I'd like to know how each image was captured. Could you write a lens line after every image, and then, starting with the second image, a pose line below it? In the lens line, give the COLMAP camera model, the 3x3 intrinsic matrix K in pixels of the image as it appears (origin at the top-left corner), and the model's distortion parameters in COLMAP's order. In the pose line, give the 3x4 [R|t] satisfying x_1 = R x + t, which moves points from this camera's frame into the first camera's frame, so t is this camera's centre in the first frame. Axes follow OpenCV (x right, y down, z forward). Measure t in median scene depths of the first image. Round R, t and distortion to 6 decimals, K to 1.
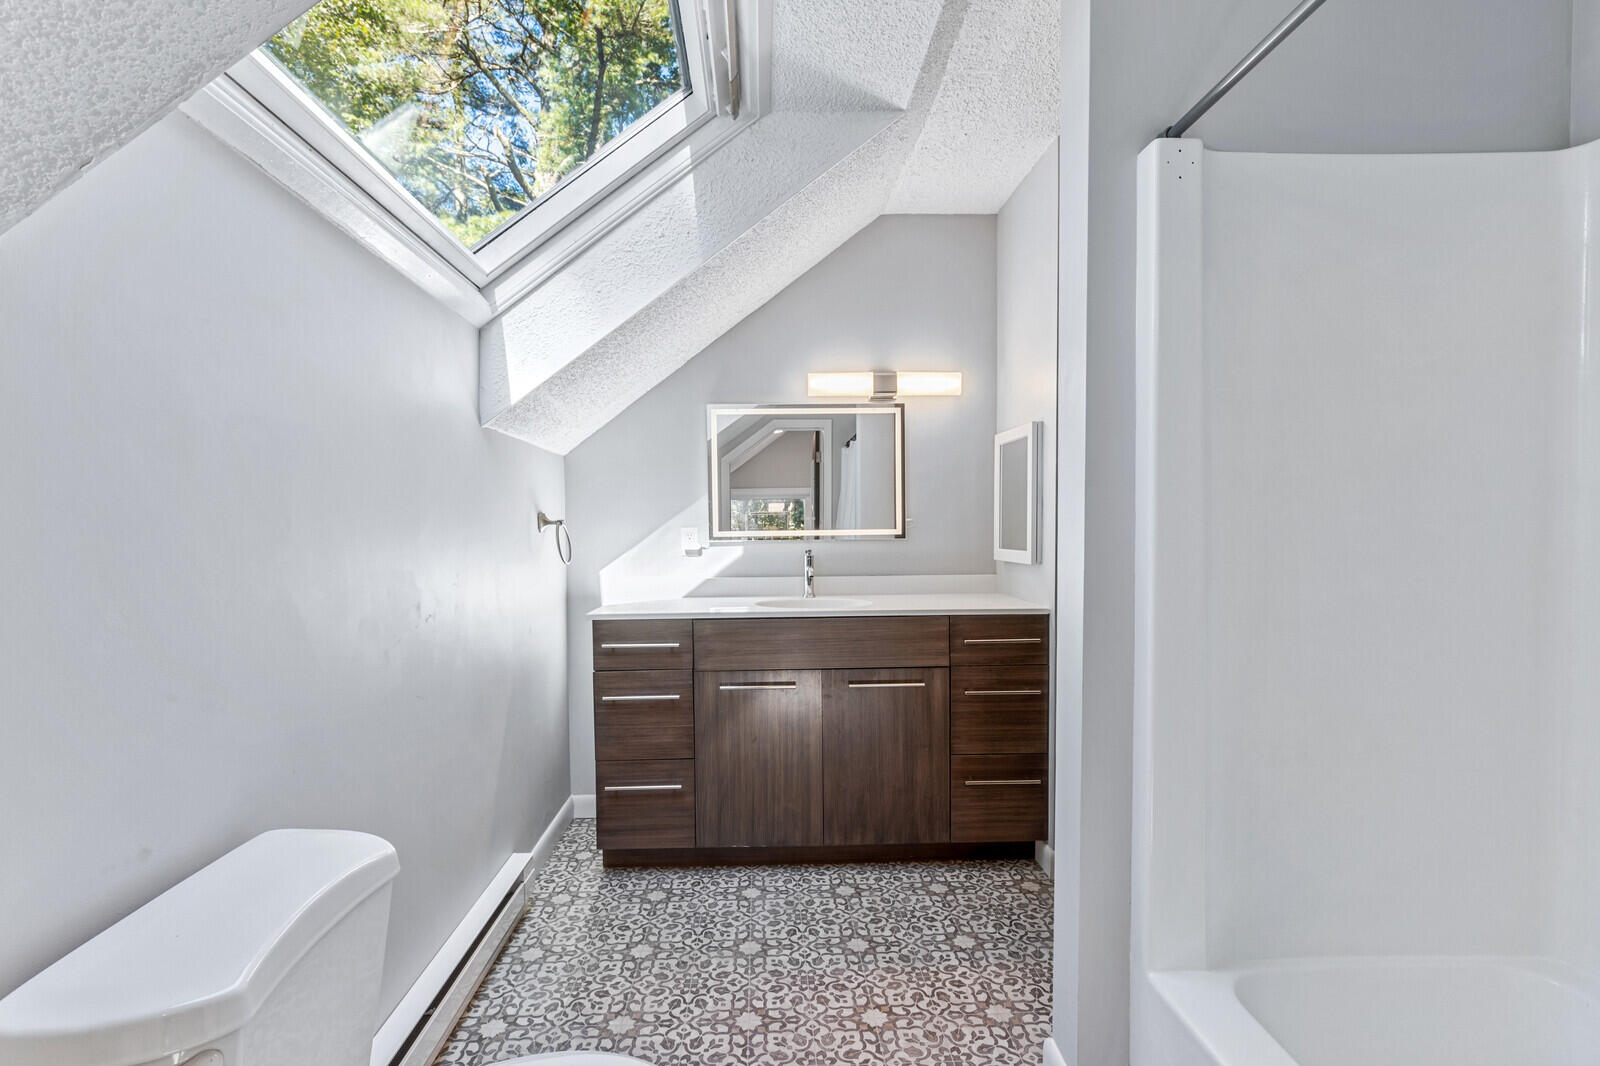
lens RADIAL K [[748.5, 0, 775.1], [0, 748.5, 541.0], [0, 0, 1]] dist [-0.001283, -0.000237]
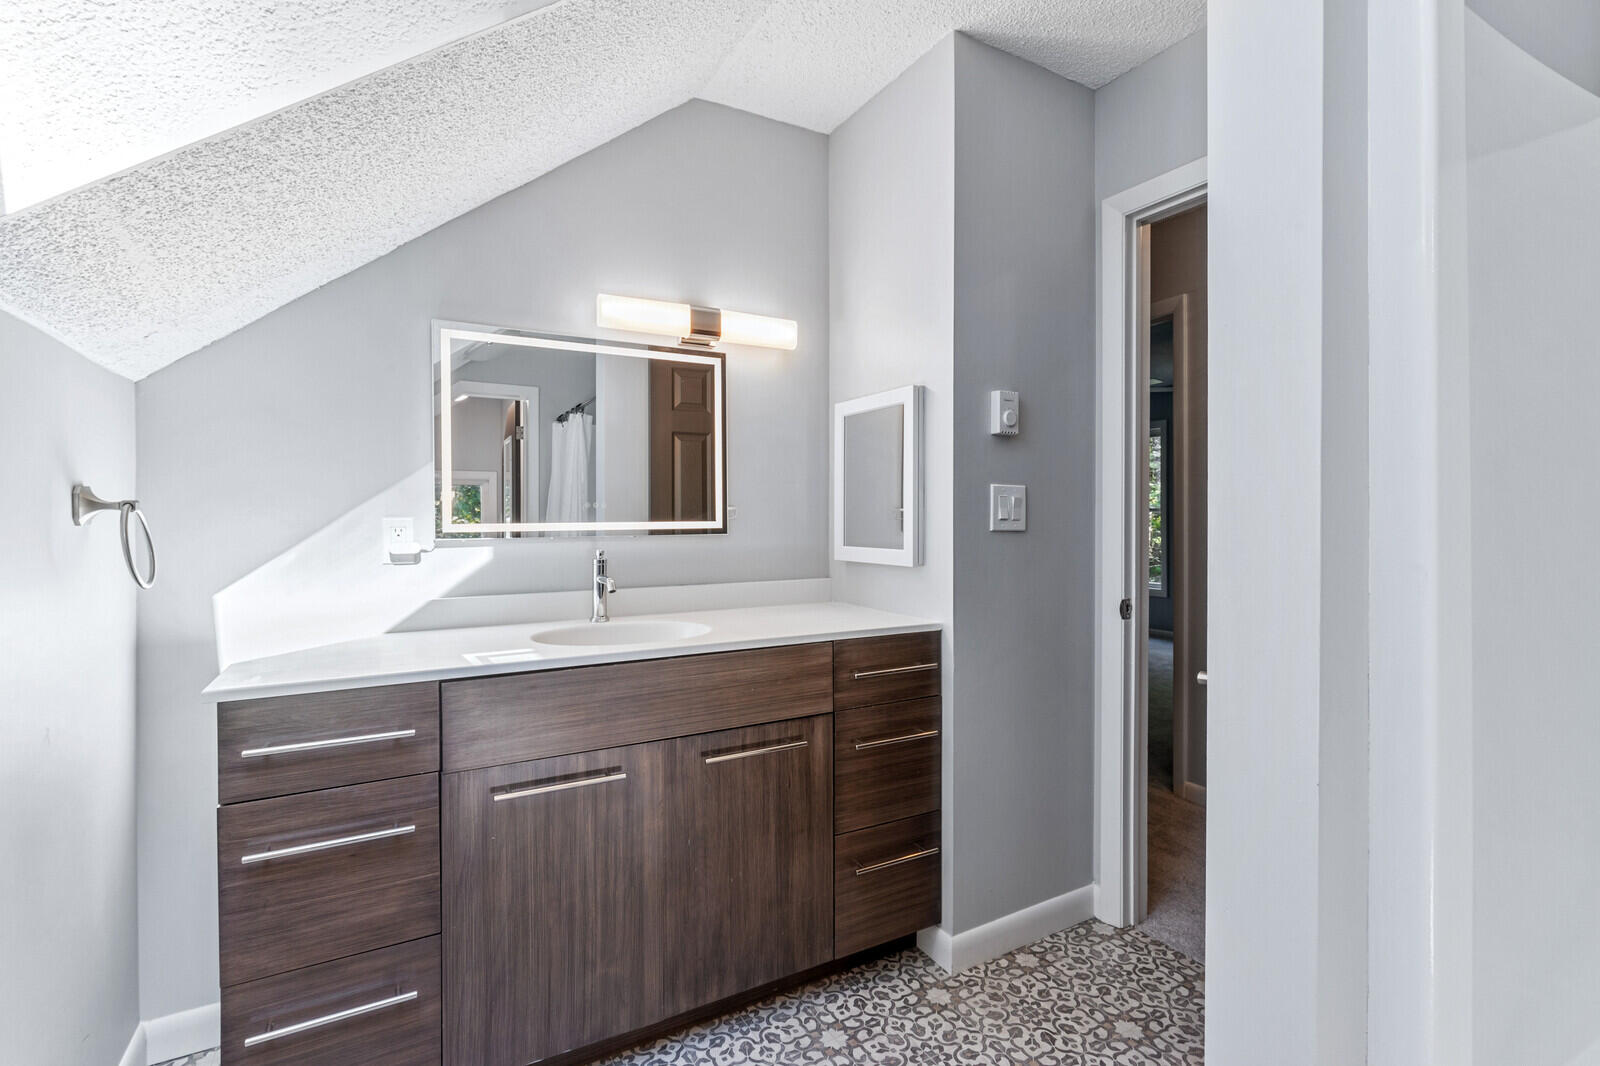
lens RADIAL K [[738.1, 0, 787.7], [0, 738.1, 512.5], [0, 0, 1]] dist [0.000734, -0.001169]
pose [[0.885868, 0.009077, 0.463848, -0.135992], [0.004022, 0.999621, -0.027242, -0.005115], [-0.463920, 0.025998, 0.885496, 0.385356]]
